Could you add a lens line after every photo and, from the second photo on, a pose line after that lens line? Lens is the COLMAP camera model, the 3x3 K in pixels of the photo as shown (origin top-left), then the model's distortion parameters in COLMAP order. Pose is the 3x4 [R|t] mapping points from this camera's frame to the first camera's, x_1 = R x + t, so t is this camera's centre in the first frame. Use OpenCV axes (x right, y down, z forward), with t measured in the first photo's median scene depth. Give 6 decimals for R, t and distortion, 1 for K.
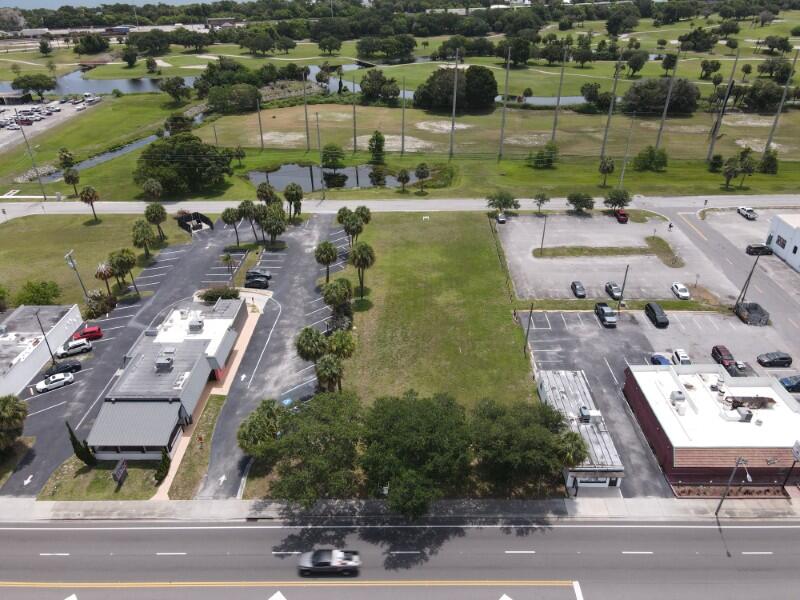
lens RADIAL K [[588.8, 0, 403.6], [0, 588.8, 296.7], [0, 0, 1]] dist [0.003548, 0.022807]
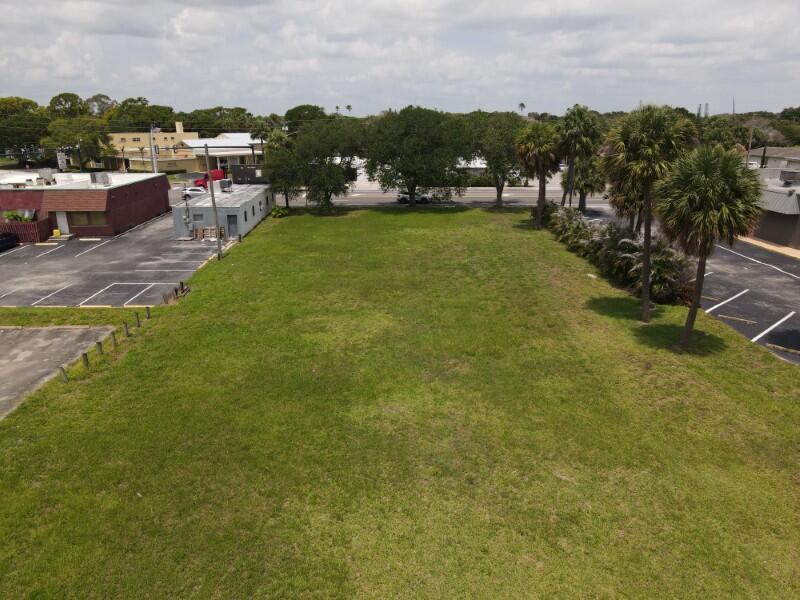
lens RADIAL K [[588.8, 0, 403.6], [0, 588.8, 296.7], [0, 0, 1]] dist [0.003548, 0.022807]
pose [[-0.998866, 0.022171, -0.042142, 0.055298], [-0.015719, 0.681863, 0.731311, -0.196286], [0.044949, 0.731144, -0.680741, 1.053541]]
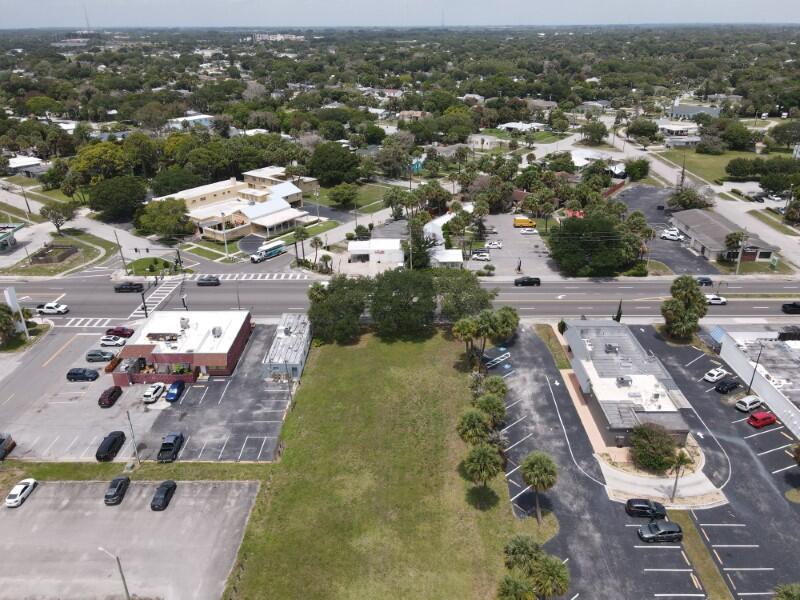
lens RADIAL K [[588.8, 0, 403.6], [0, 588.8, 296.7], [0, 0, 1]] dist [0.003548, 0.022807]
pose [[-0.999901, 0.013706, 0.003280, 0.010164], [0.010488, 0.568260, 0.822782, -0.637273], [0.009413, 0.822735, -0.568348, 1.082274]]
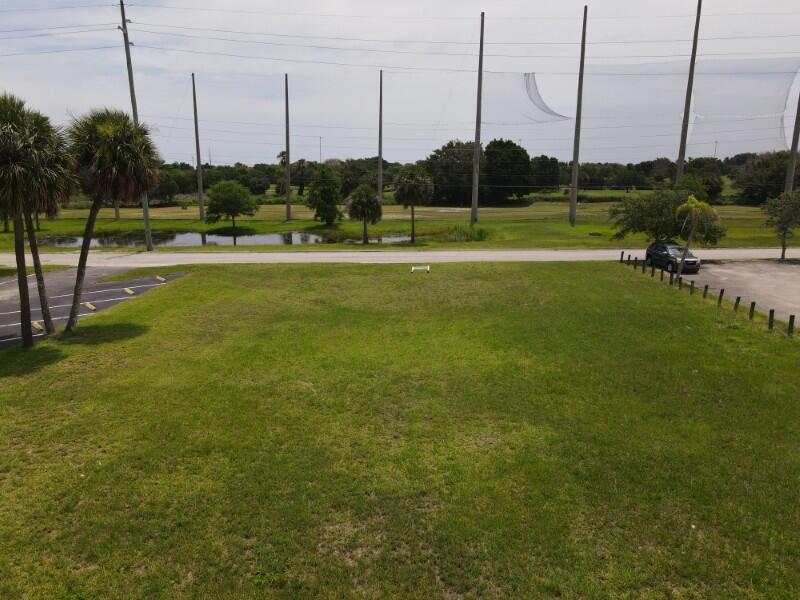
lens RADIAL K [[588.8, 0, 403.6], [0, 588.8, 296.7], [0, 0, 1]] dist [0.003548, 0.022807]
pose [[0.999981, 0.004381, -0.004308, 0.035264], [-0.005534, 0.946780, -0.321833, -0.024546], [0.002669, 0.321851, 0.946787, 0.828431]]
